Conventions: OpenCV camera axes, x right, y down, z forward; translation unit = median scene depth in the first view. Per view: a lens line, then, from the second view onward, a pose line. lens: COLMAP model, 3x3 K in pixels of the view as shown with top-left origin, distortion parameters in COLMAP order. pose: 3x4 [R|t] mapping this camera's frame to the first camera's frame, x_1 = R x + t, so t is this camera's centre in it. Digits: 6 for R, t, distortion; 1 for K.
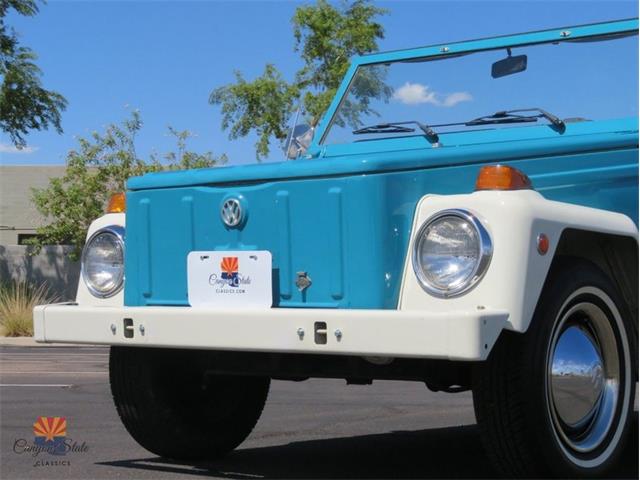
lens RADIAL K [[1311.1, 0, 321.9], [0, 1311.1, 239.8], [0, 0, 1]] dist [-0.017126, 0.027180]
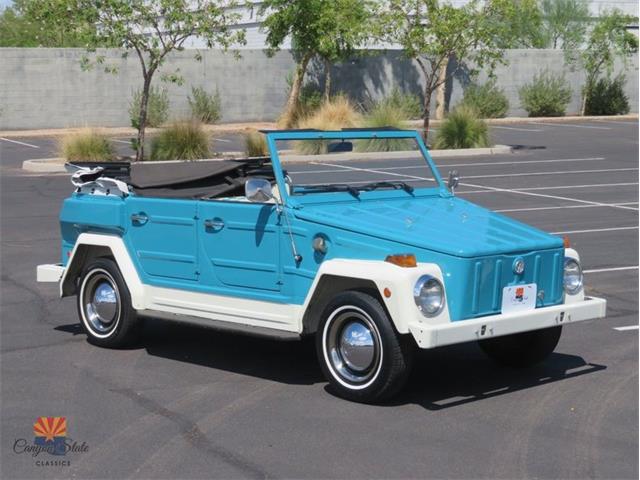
lens RADIAL K [[1393.4, 0, 341.7], [0, 1393.4, 238.4], [0, 0, 1]] dist [-0.000214, 0.009373]
pose [[0.105691, -0.115090, 0.987716, -2.274113], [-0.064877, 0.990365, 0.122341, -0.316954], [-0.992280, -0.077010, 0.097206, 1.060735]]
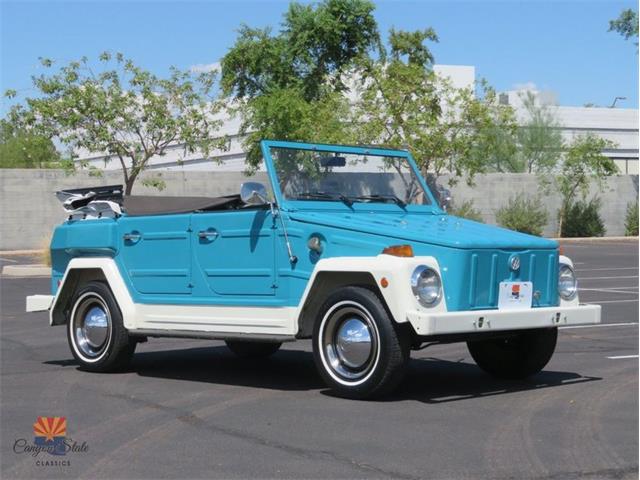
lens RADIAL K [[1393.4, 0, 341.7], [0, 1393.4, 238.4], [0, 0, 1]] dist [-0.000214, 0.009373]
pose [[0.087680, -0.011104, 0.996087, -2.293406], [-0.061750, 0.997954, 0.016560, -0.079797], [-0.994233, -0.062960, 0.086815, 1.076642]]
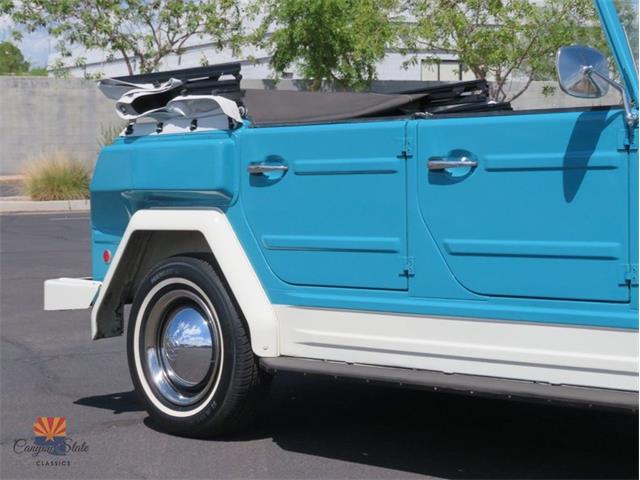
lens RADIAL K [[1551.8, 0, 322.9], [0, 1551.8, 240.1], [0, 0, 1]] dist [-0.012159, 0.015694]
pose [[0.099058, -0.062212, 0.993135, -1.157787], [-0.060685, 0.995808, 0.068432, -0.050692], [-0.993229, -0.067047, 0.094868, 1.496399]]
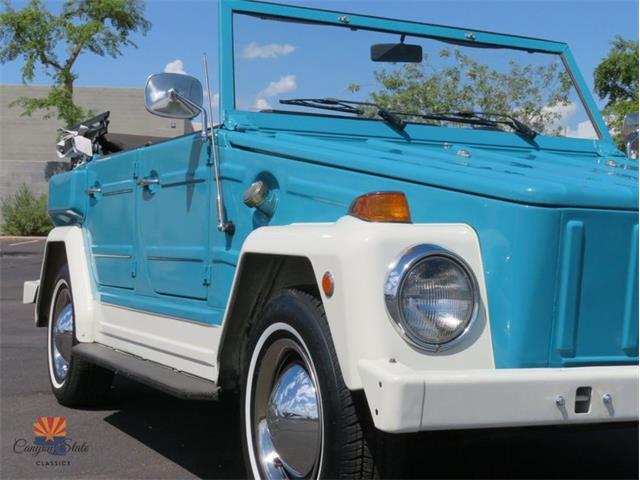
lens RADIAL K [[1124.4, 0, 321.4], [0, 1124.4, 239.0], [0, 0, 1]] dist [-0.012532, 0.014732]
pose [[0.429658, -0.005193, 0.902977, -0.808194], [-0.080004, 0.995832, 0.043796, -0.039228], [-0.899440, -0.091059, 0.427452, 0.907659]]
